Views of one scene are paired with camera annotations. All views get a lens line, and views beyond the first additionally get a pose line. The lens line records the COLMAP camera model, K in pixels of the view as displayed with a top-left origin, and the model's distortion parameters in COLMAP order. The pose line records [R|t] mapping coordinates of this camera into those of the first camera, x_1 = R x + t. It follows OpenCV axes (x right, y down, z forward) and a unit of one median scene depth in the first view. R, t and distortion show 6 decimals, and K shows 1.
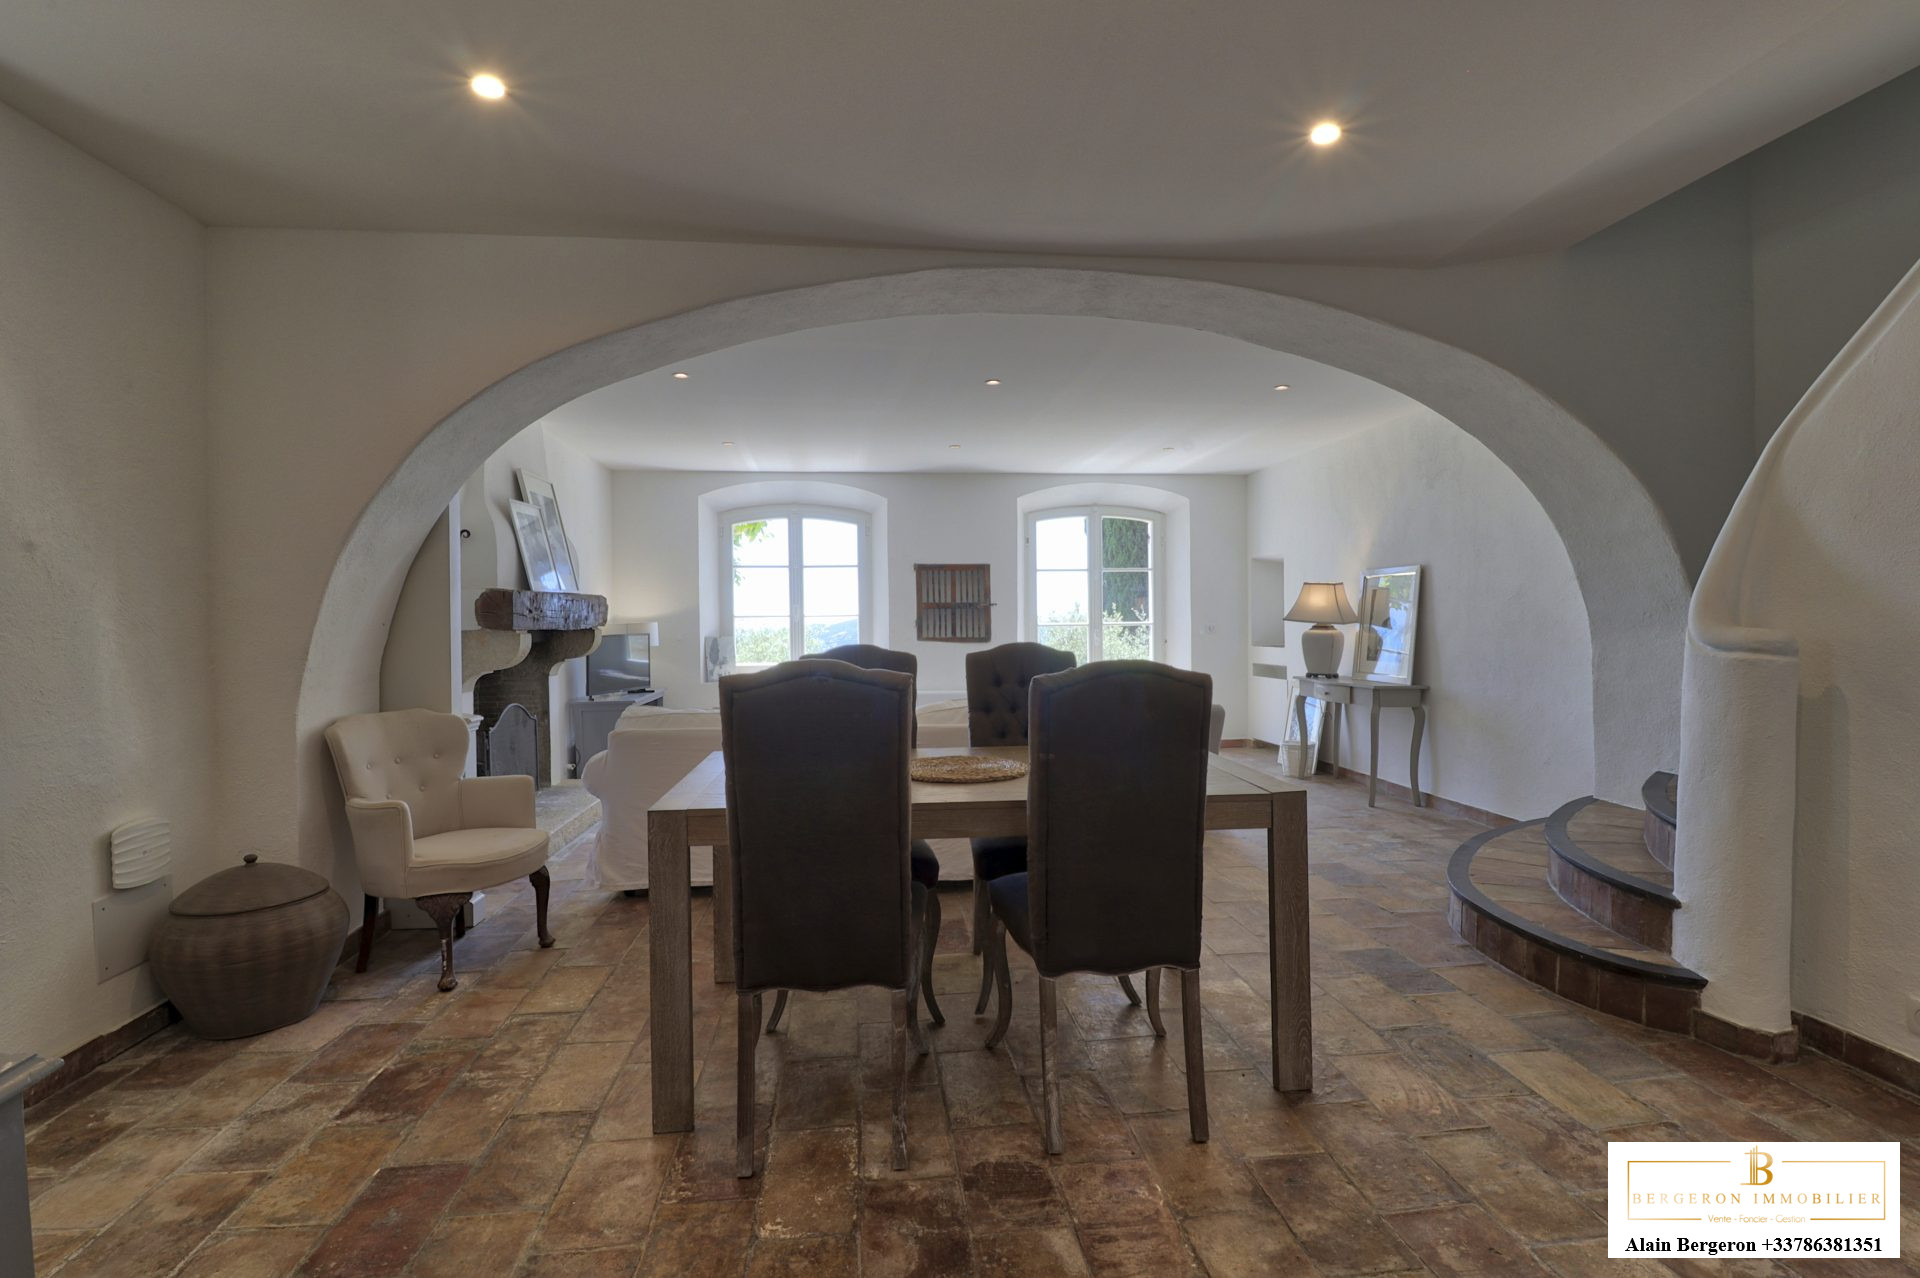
lens RADIAL K [[857.0, 0, 1015.4], [0, 857.0, 614.4], [0, 0, 1]] dist [0.000230, -0.009595]
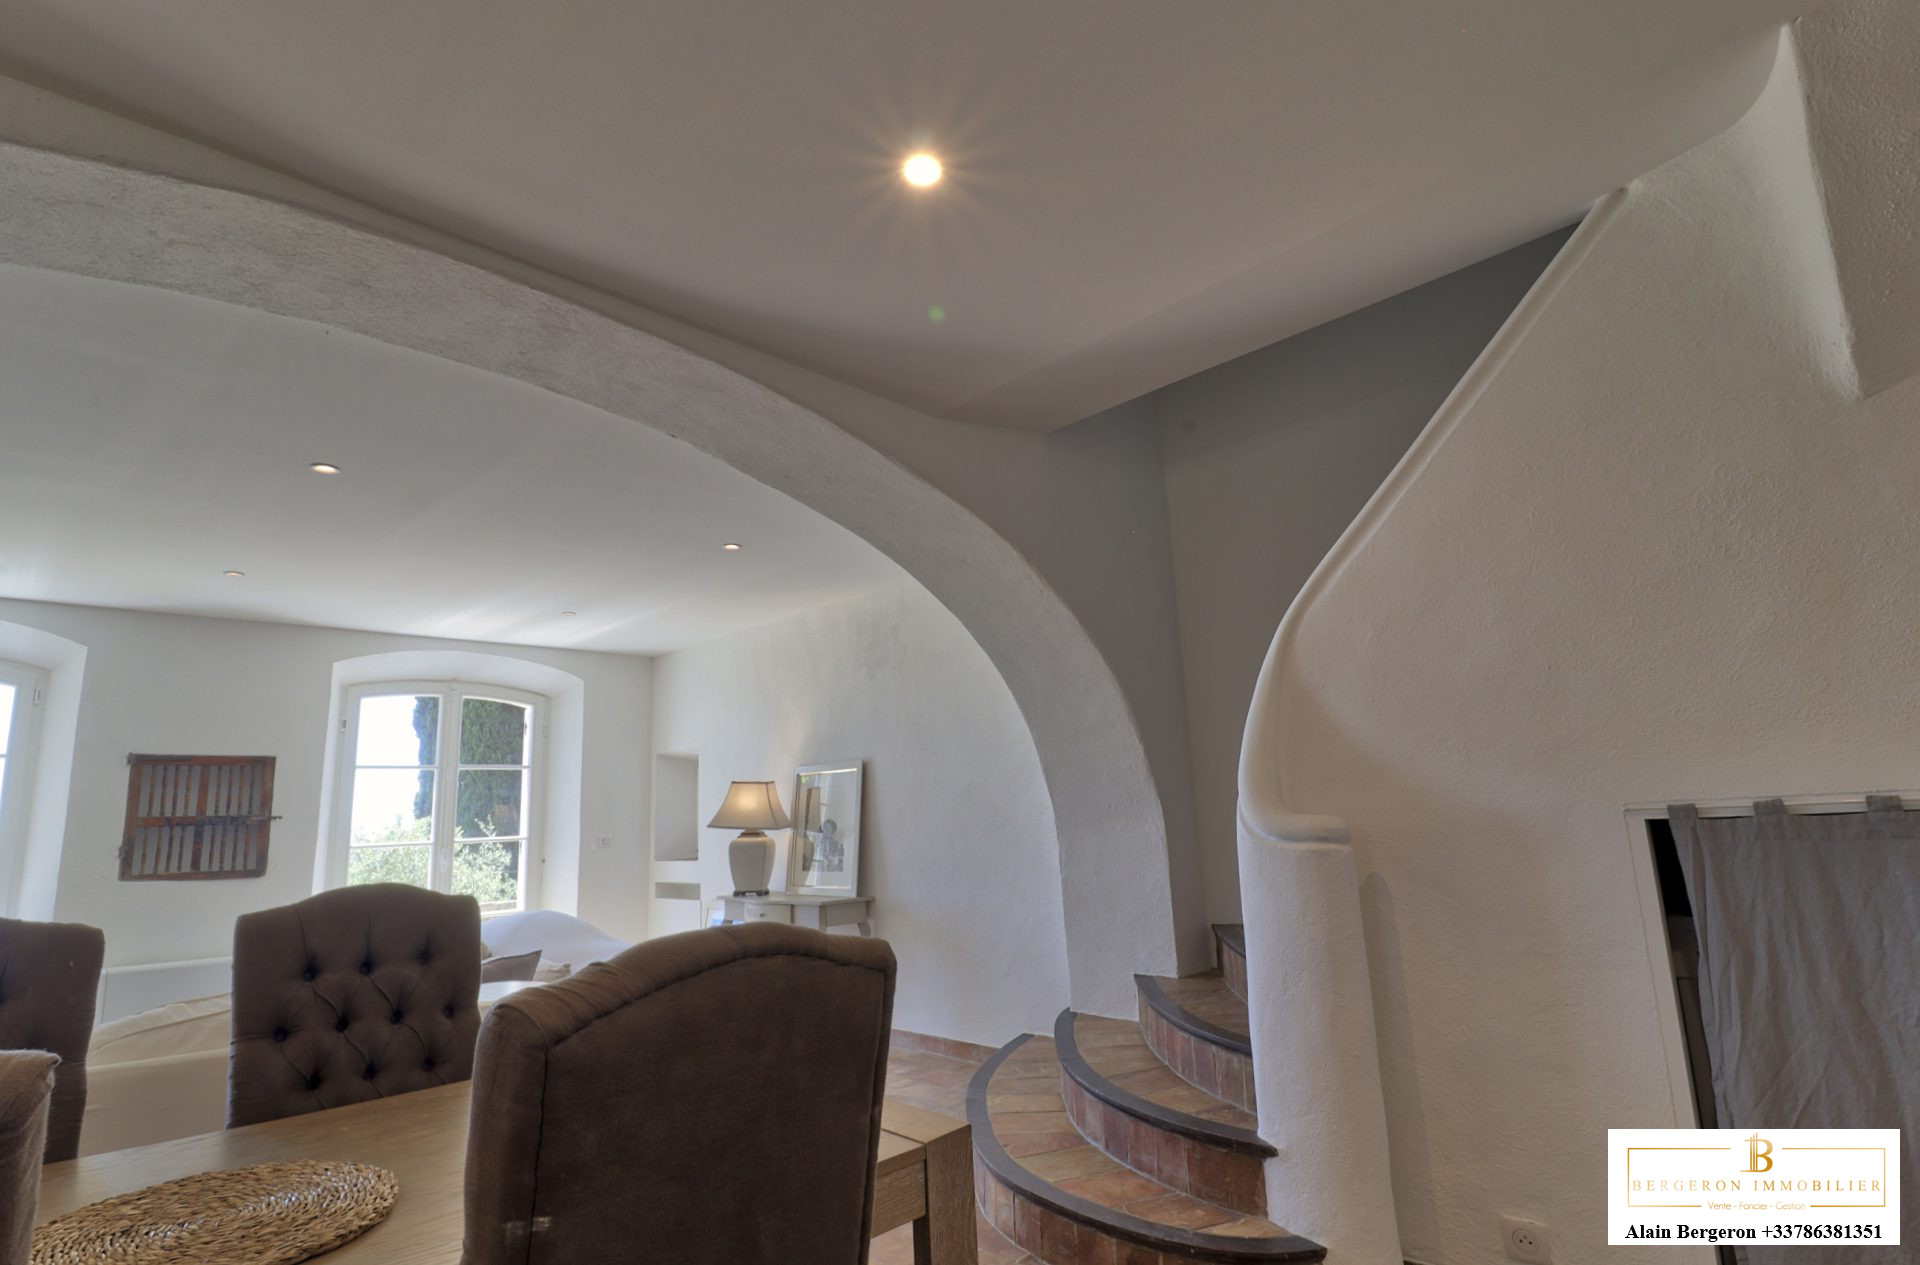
lens RADIAL K [[915.2, 0, 960.0], [0, 915.2, 632.5], [0, 0, 1]] dist [0.000784, -0.013683]
pose [[0.814844, 0.086958, 0.573121, -0.012538], [0.030998, 0.980734, -0.192875, 0.000208], [-0.578851, 0.174929, 0.796449, 0.121434]]
